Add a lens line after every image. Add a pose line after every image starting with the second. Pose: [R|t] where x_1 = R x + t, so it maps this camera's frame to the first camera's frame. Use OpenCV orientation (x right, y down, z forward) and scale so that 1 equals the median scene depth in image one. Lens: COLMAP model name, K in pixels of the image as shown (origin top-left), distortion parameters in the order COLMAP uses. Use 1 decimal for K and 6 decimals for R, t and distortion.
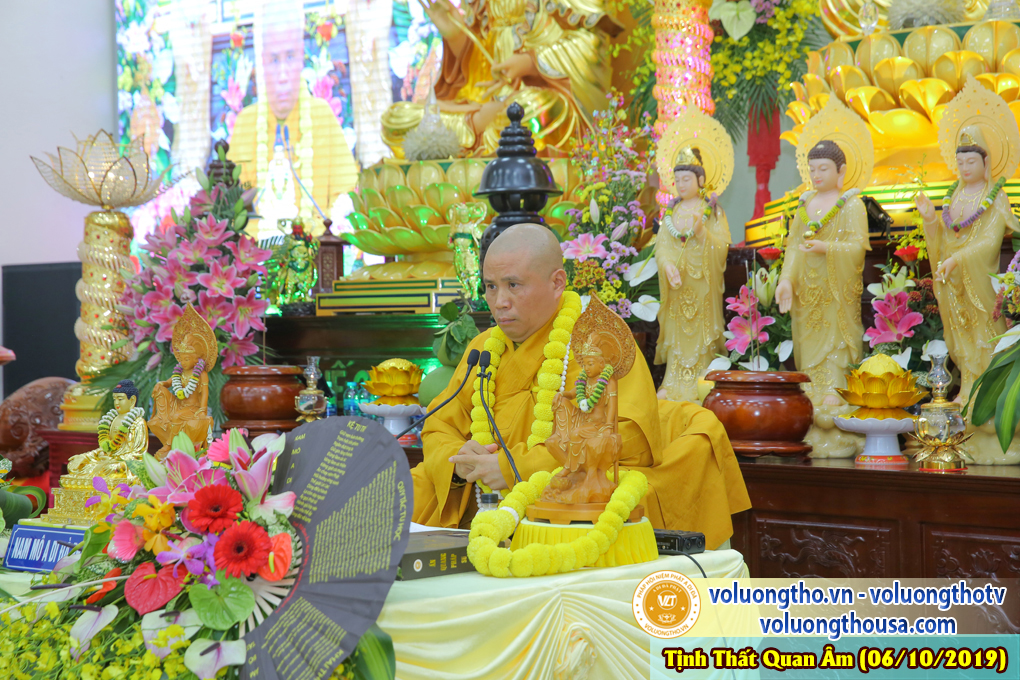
lens RADIAL K [[1983.1, 0, 510.5], [0, 1983.1, 342.6], [0, 0, 1]] dist [0.230412, 0.000000]
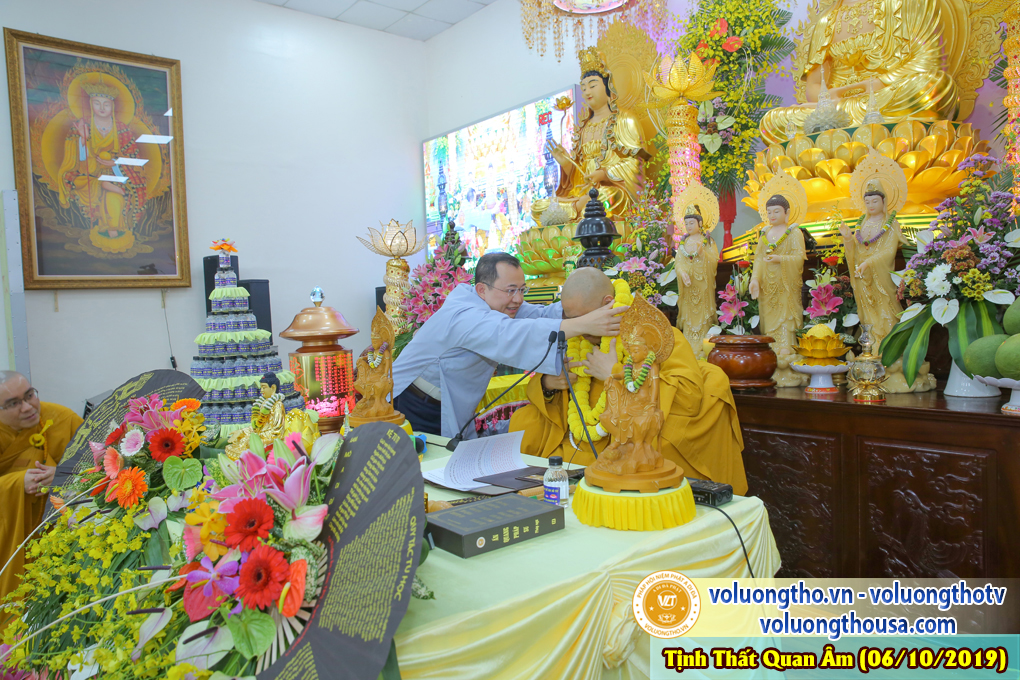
lens RADIAL K [[699.8, 0, 508.6], [0, 699.8, 340.3], [0, 0, 1]] dist [-0.105490, 0.071789]
pose [[0.988724, -0.024604, -0.147716, 0.018245], [0.030905, 0.998701, 0.040518, -0.010202], [0.146528, -0.044626, 0.988199, 0.390955]]
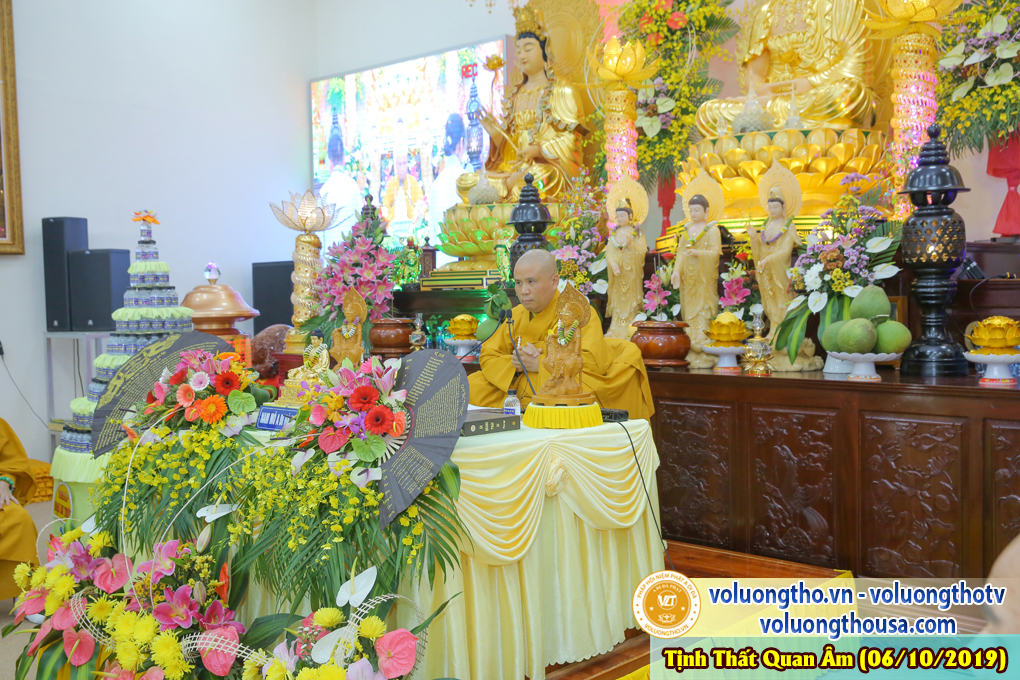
lens RADIAL K [[1114.4, 0, 510.9], [0, 1114.4, 345.0], [0, 0, 1]] dist [-0.001485, 0.000000]
pose [[0.999798, -0.003391, -0.019793, 0.006283], [0.004170, 0.999214, 0.039418, -0.004556], [0.019644, -0.039493, 0.999027, -0.025855]]
